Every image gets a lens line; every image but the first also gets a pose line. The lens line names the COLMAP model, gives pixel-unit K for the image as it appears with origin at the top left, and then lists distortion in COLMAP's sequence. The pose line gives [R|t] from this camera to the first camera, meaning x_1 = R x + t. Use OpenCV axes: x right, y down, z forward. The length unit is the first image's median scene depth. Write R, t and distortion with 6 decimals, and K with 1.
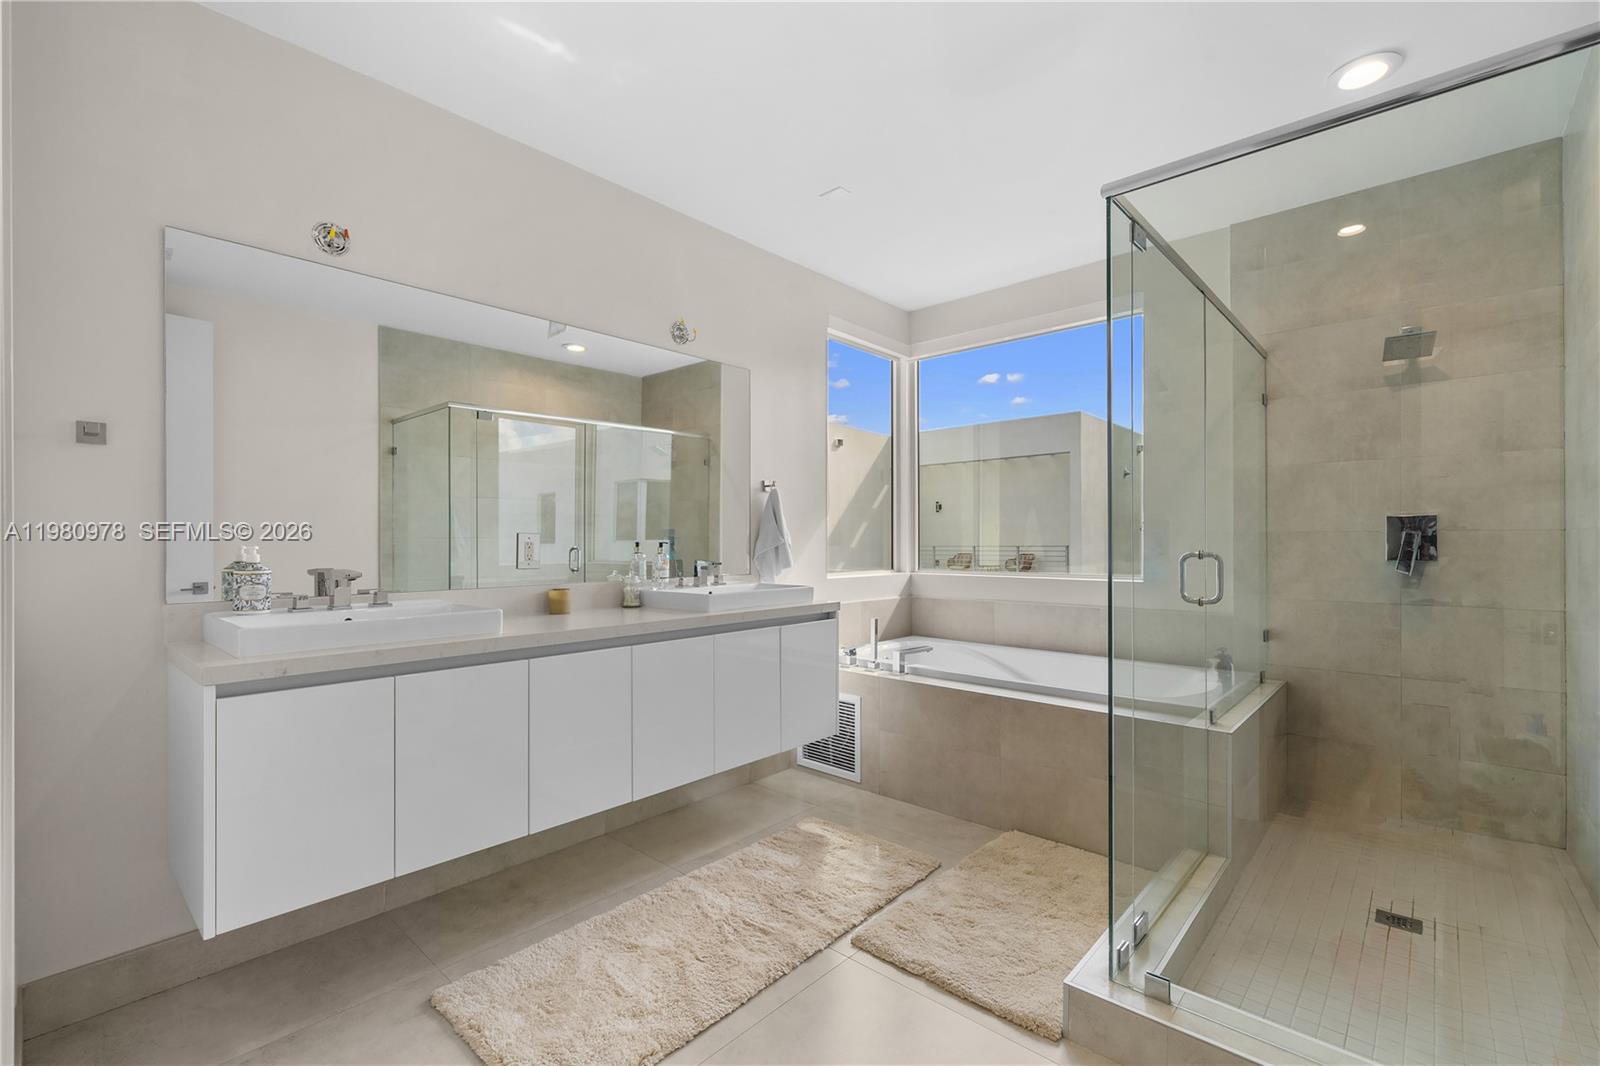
lens RADIAL K [[688.5, 0, 800.3], [0, 688.5, 538.7], [0, 0, 1]] dist [0.001264, 0.000134]
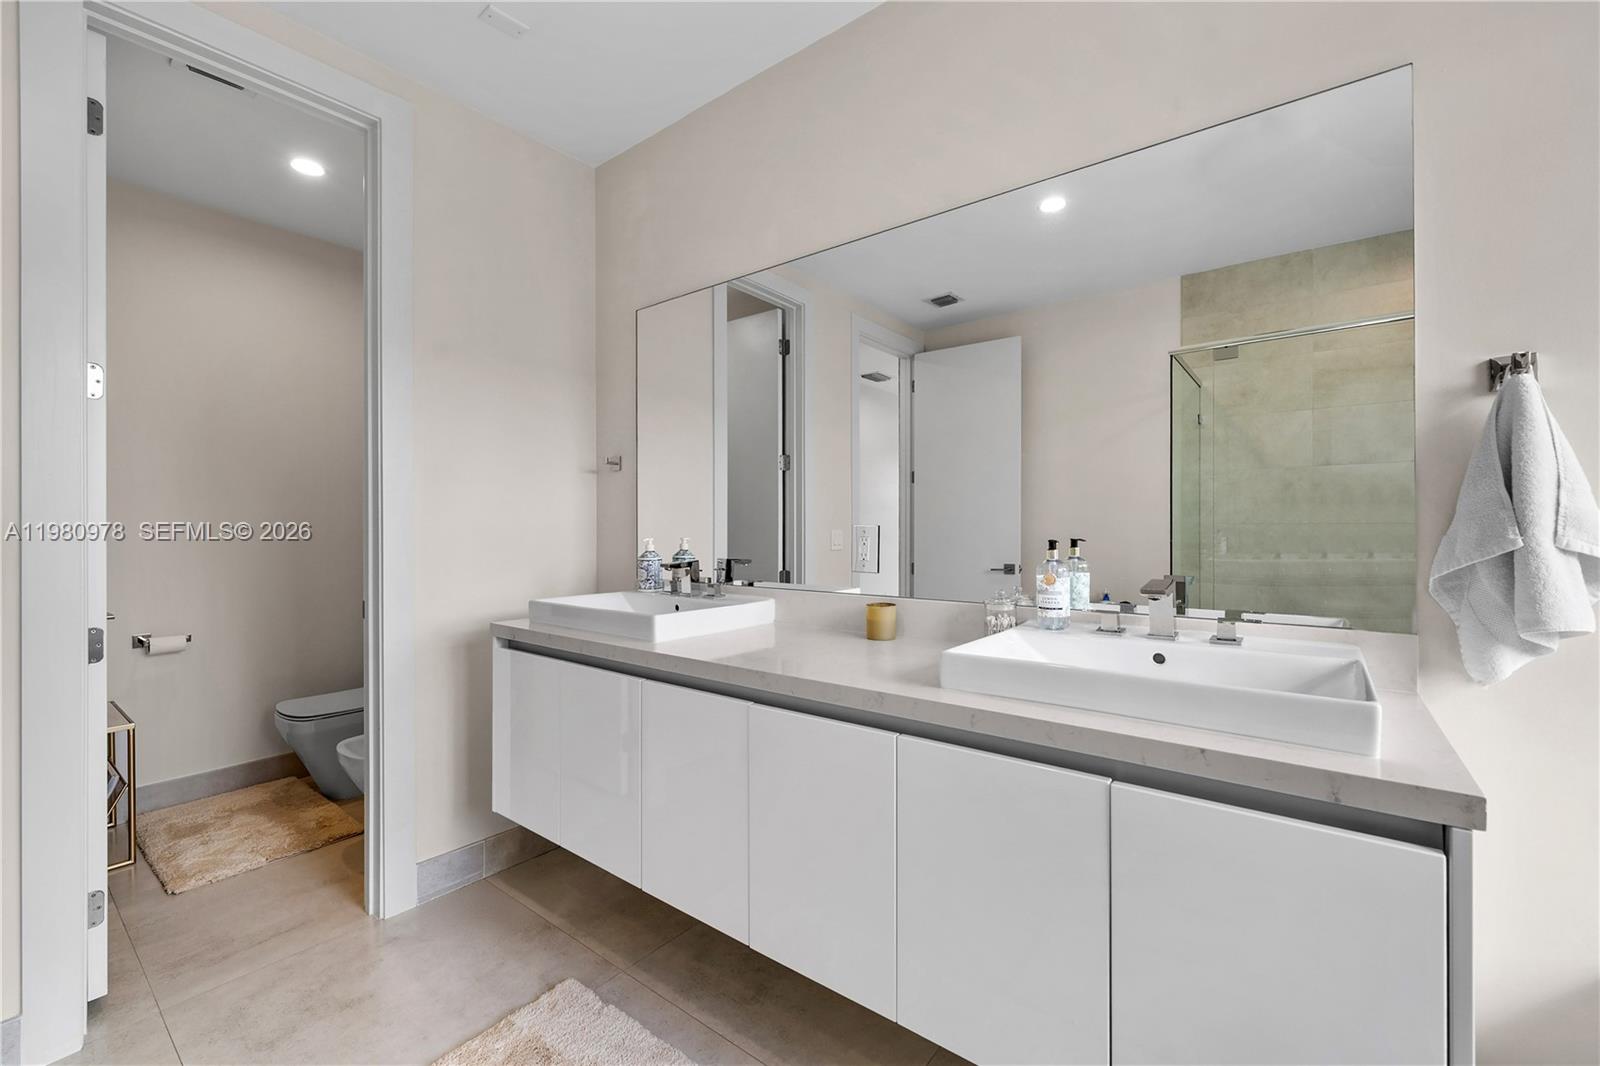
lens RADIAL K [[655.6, 0, 800.2], [0, 655.6, 528.6], [0, 0, 1]] dist [0.015208, -0.000285]
pose [[0.078630, 0.003836, -0.996897, 0.273123], [0.008253, 0.999956, 0.004498, -0.006400], [0.996870, -0.008581, 0.078595, 0.742700]]
